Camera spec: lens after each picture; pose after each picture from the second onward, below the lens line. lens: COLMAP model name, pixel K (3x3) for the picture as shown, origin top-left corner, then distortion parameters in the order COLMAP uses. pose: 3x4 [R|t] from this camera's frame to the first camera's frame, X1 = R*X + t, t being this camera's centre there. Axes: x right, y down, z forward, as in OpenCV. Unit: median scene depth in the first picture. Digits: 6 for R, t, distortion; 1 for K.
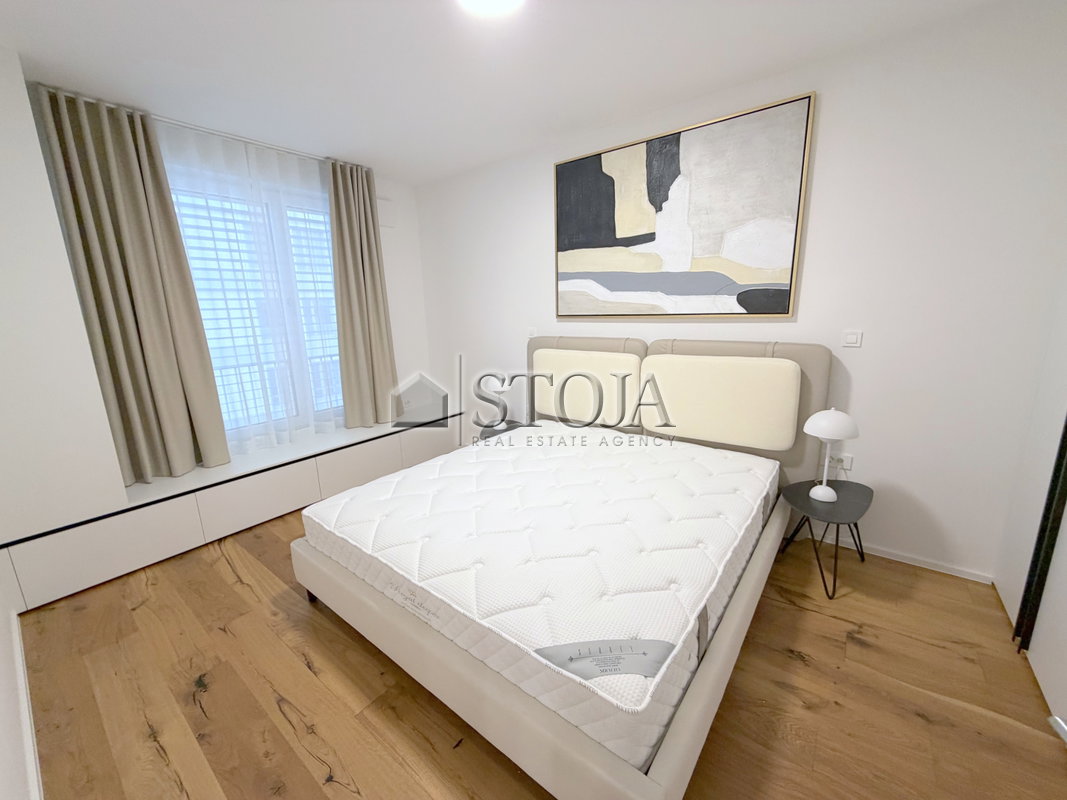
lens RADIAL K [[423.2, 0, 533.3], [0, 423.2, 399.1], [0, 0, 1]] dist [0.000950, -0.000488]
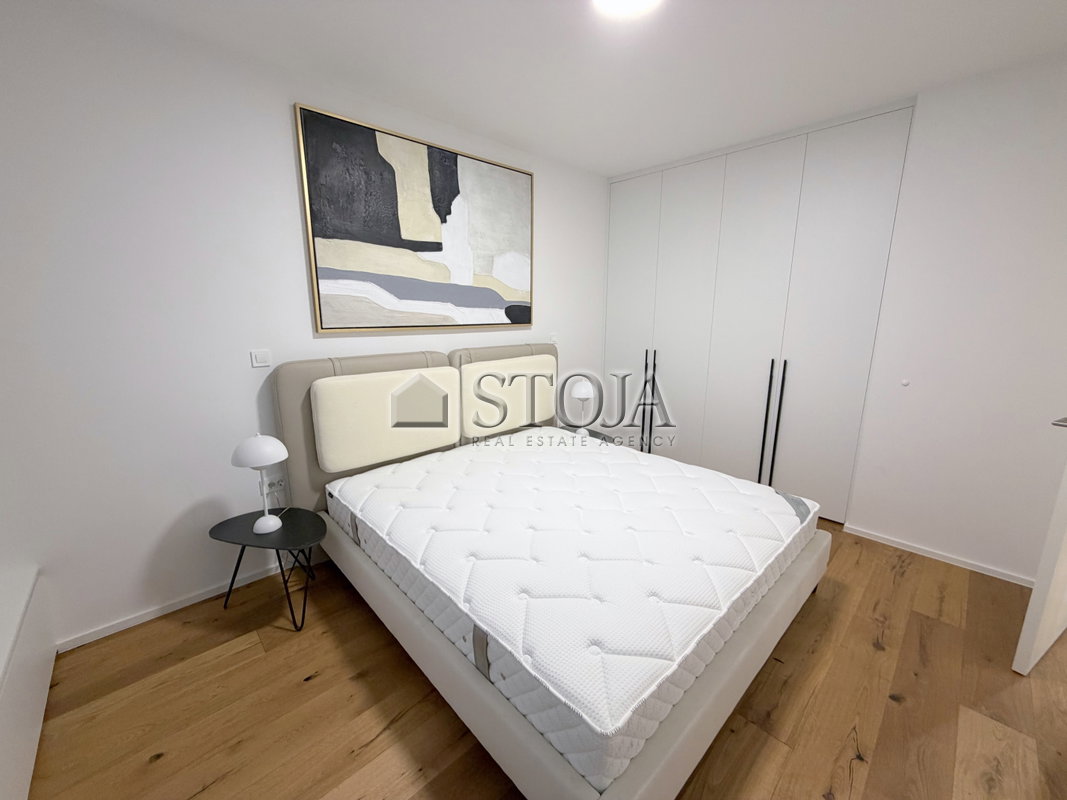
lens RADIAL K [[423.2, 0, 531.9], [0, 423.2, 397.4], [0, 0, 1]] dist [0.000950, -0.000488]
pose [[0.158266, -0.170539, 0.972558, -0.717246], [0.210817, 0.968096, 0.135449, -0.136514], [-0.964628, 0.183595, 0.189169, 0.690344]]
